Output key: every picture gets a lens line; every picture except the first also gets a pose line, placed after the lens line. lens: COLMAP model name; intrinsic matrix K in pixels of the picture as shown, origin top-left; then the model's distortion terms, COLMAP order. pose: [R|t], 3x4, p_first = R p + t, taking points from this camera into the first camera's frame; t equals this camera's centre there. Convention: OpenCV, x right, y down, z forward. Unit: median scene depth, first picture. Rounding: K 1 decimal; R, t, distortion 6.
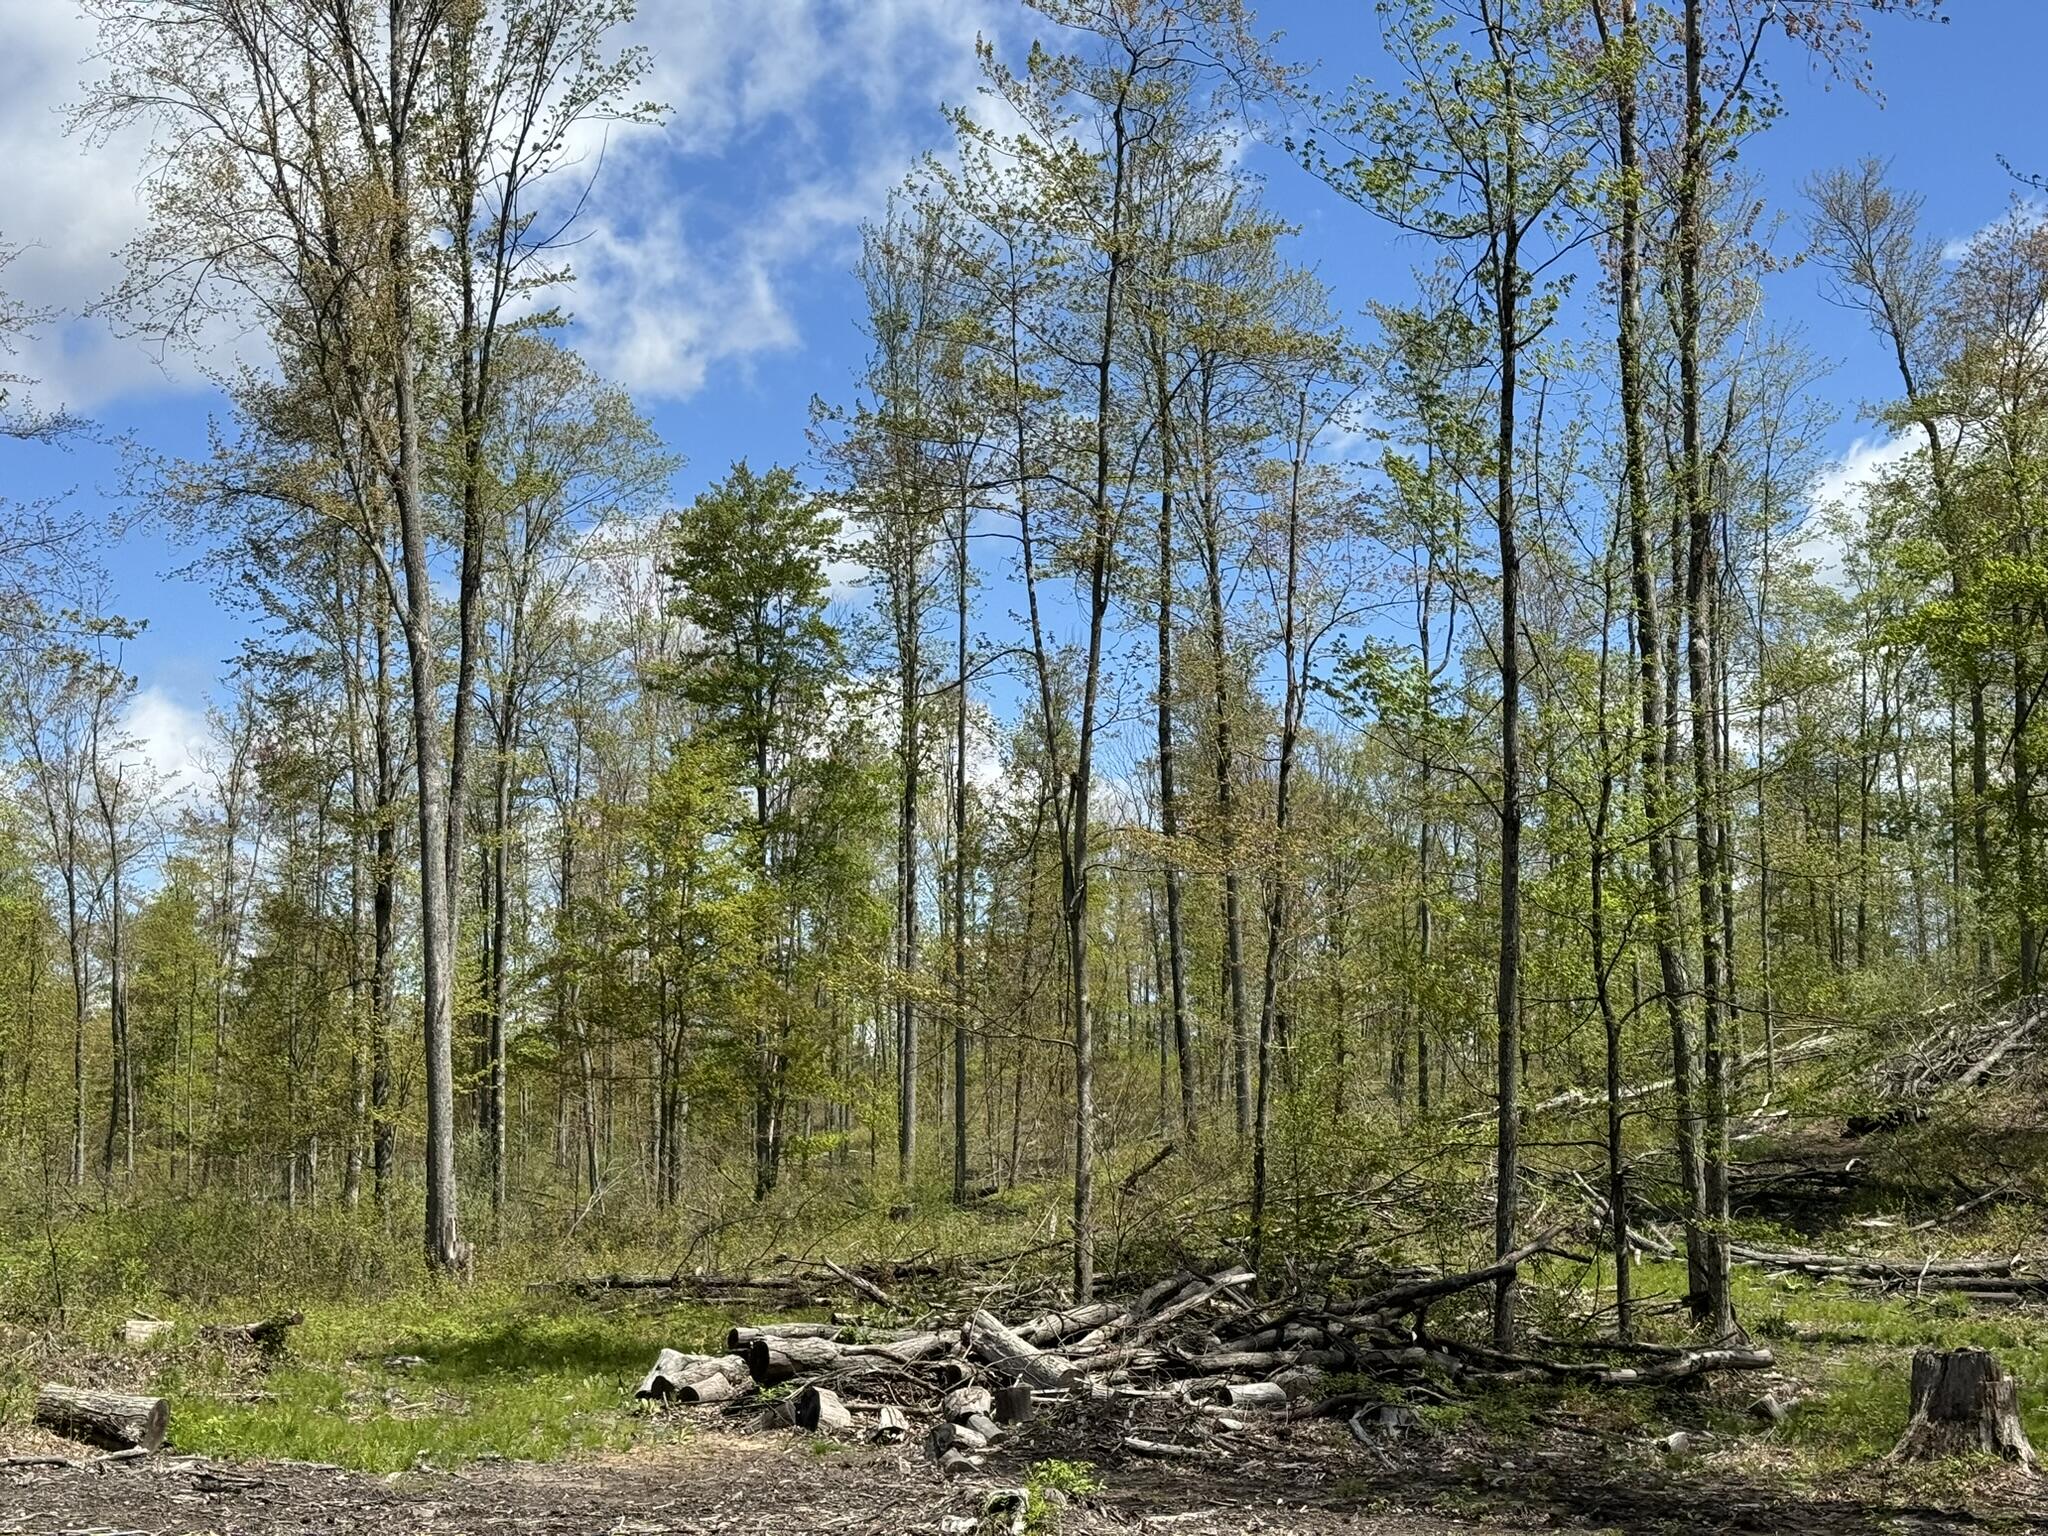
lens RADIAL K [[2832.9, 0, 1024.5], [0, 2832.9, 762.4], [0, 0, 1]] dist [0.002890, 0.000000]
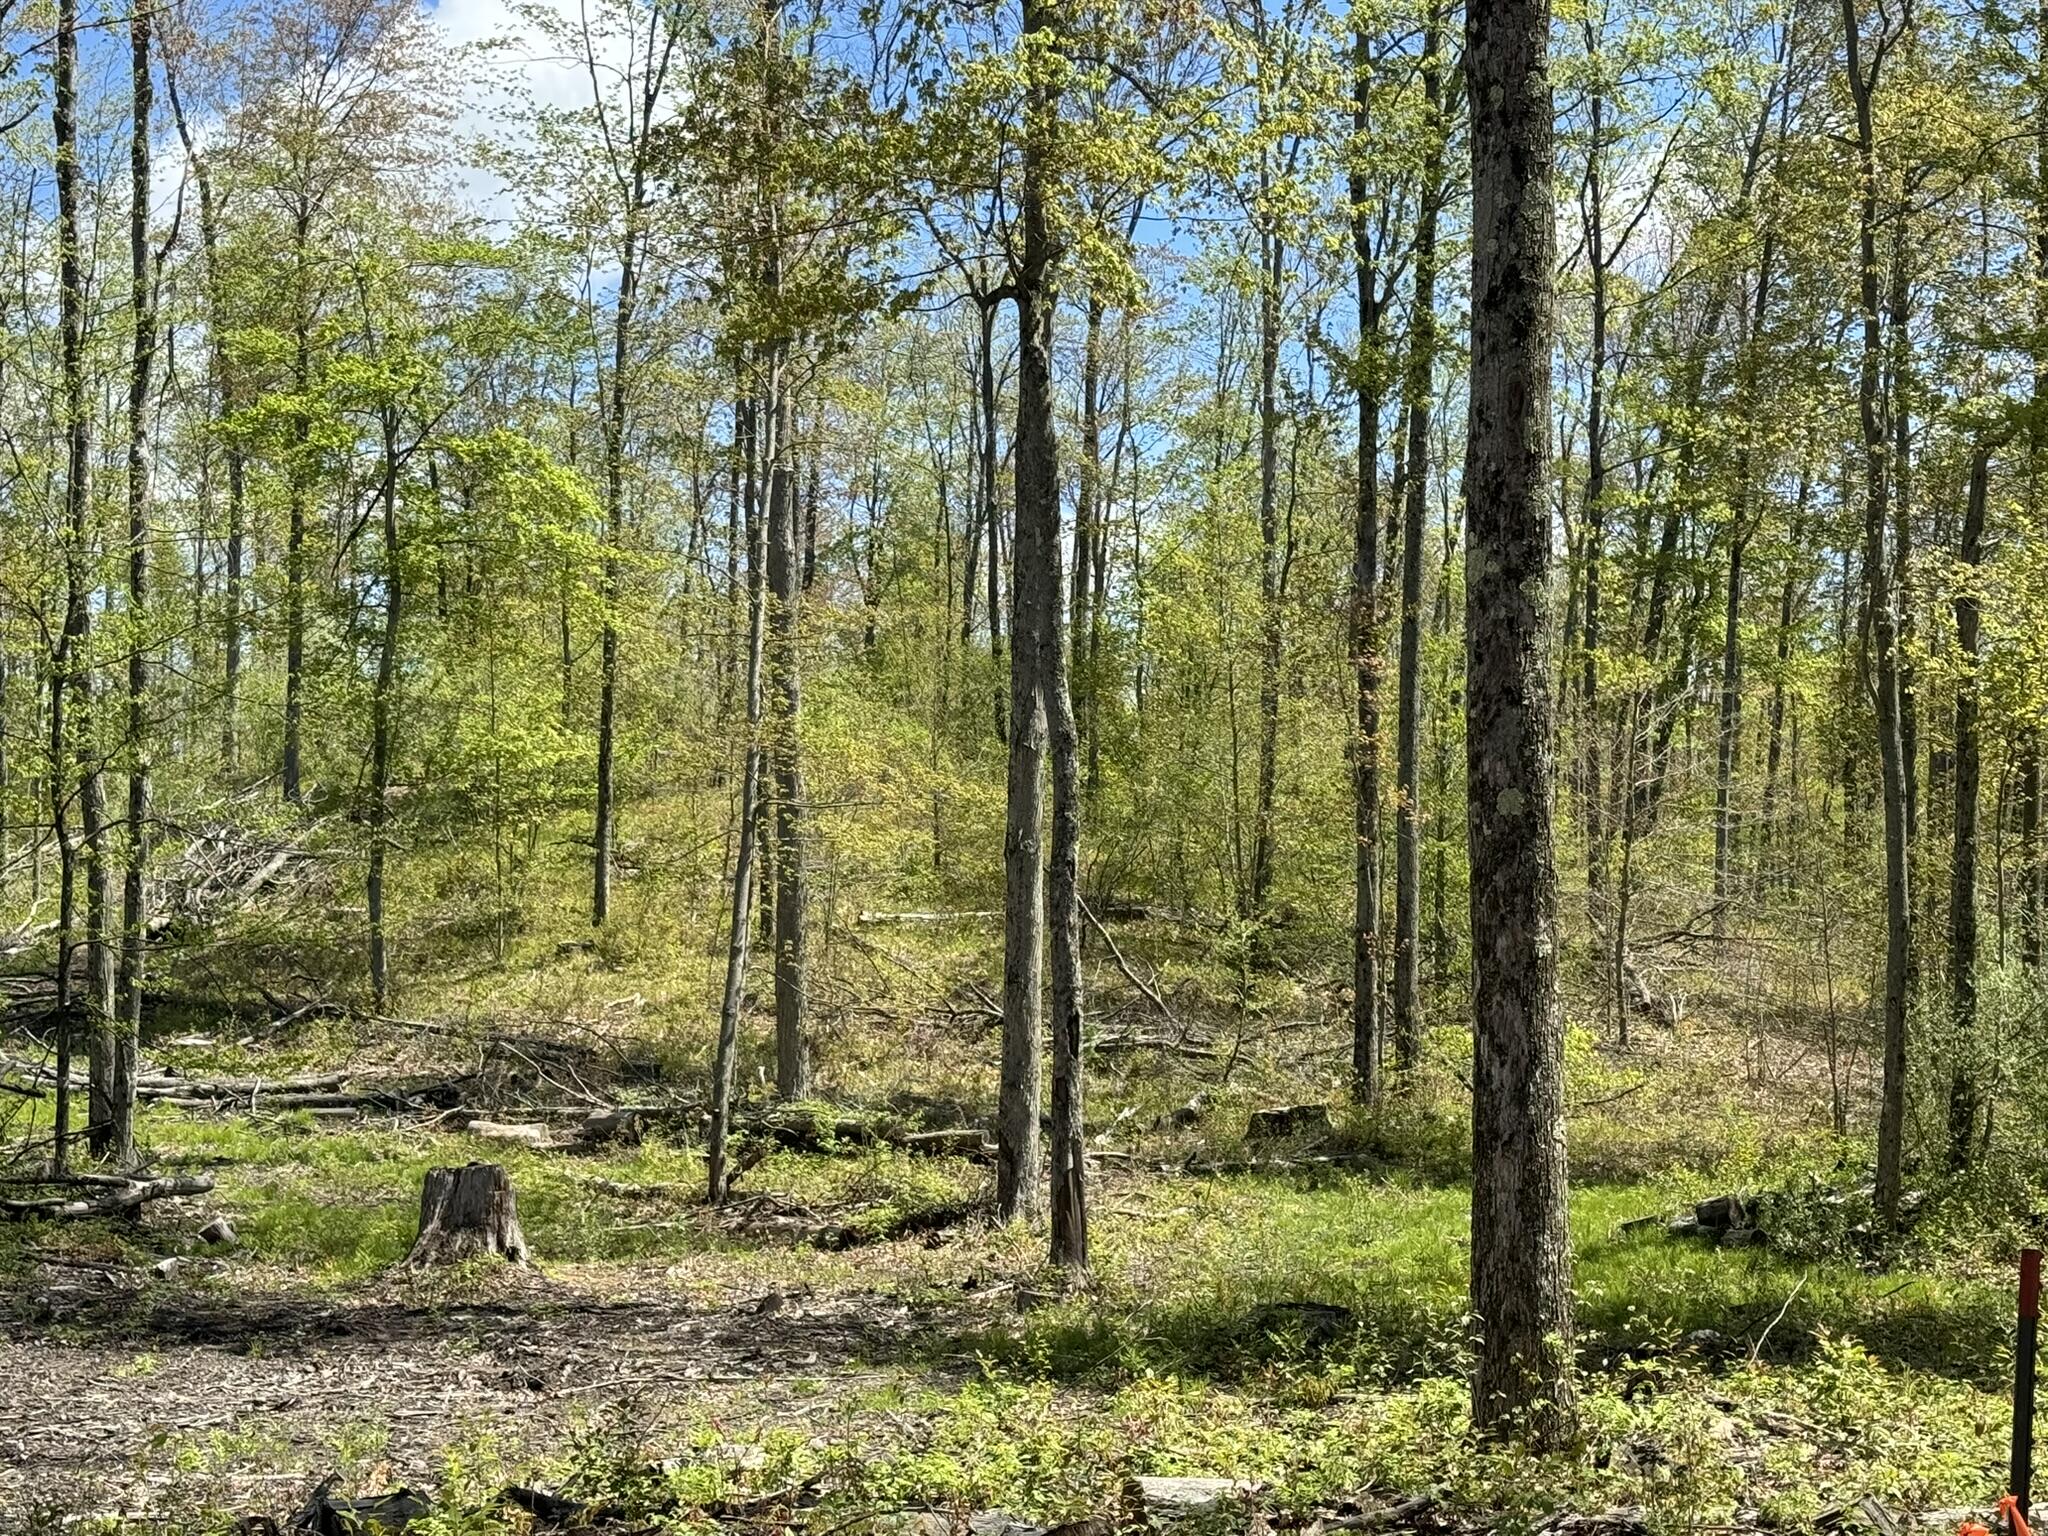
lens RADIAL K [[3420.9, 0, 1023.9], [0, 3420.9, 772.7], [0, 0, 1]] dist [0.184521, 0.000000]
pose [[0.813105, 0.023797, 0.581630, -0.165866], [-0.075798, 0.994986, 0.065255, -0.028030], [-0.577160, -0.097146, 0.810832, -0.114331]]
